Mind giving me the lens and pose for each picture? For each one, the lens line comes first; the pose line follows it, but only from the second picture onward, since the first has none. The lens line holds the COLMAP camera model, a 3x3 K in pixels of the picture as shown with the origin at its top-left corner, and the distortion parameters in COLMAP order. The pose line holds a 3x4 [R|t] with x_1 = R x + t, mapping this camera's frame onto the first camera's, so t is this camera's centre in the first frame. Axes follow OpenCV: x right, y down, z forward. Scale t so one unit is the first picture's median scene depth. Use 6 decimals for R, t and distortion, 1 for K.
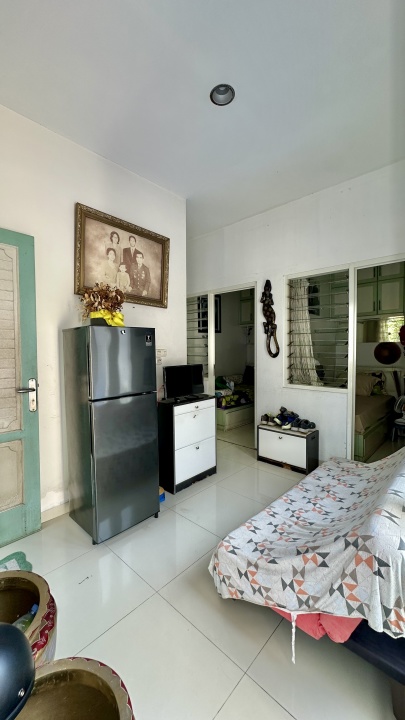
lens RADIAL K [[289.7, 0, 204.5], [0, 289.7, 359.1], [0, 0, 1]] dist [0.004420, -0.000017]
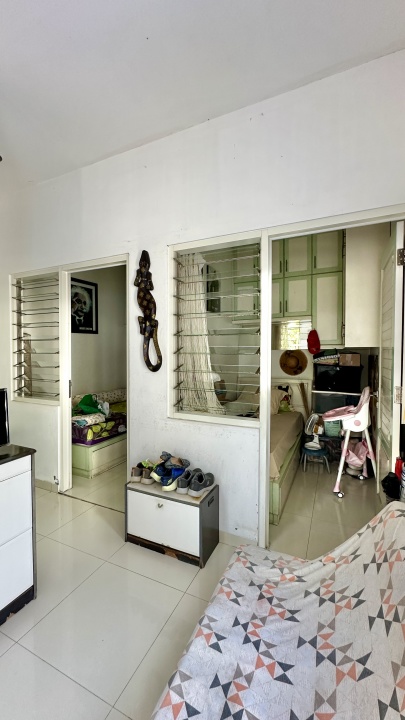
lens RADIAL K [[289.7, 0, 202.3], [0, 289.7, 359.3], [0, 0, 1]] dist [0.004420, -0.000017]
pose [[0.952079, 0.003233, 0.305834, 0.147066], [0.001944, 0.999860, -0.016621, -0.022268], [-0.305845, 0.016419, 0.951940, 0.360429]]
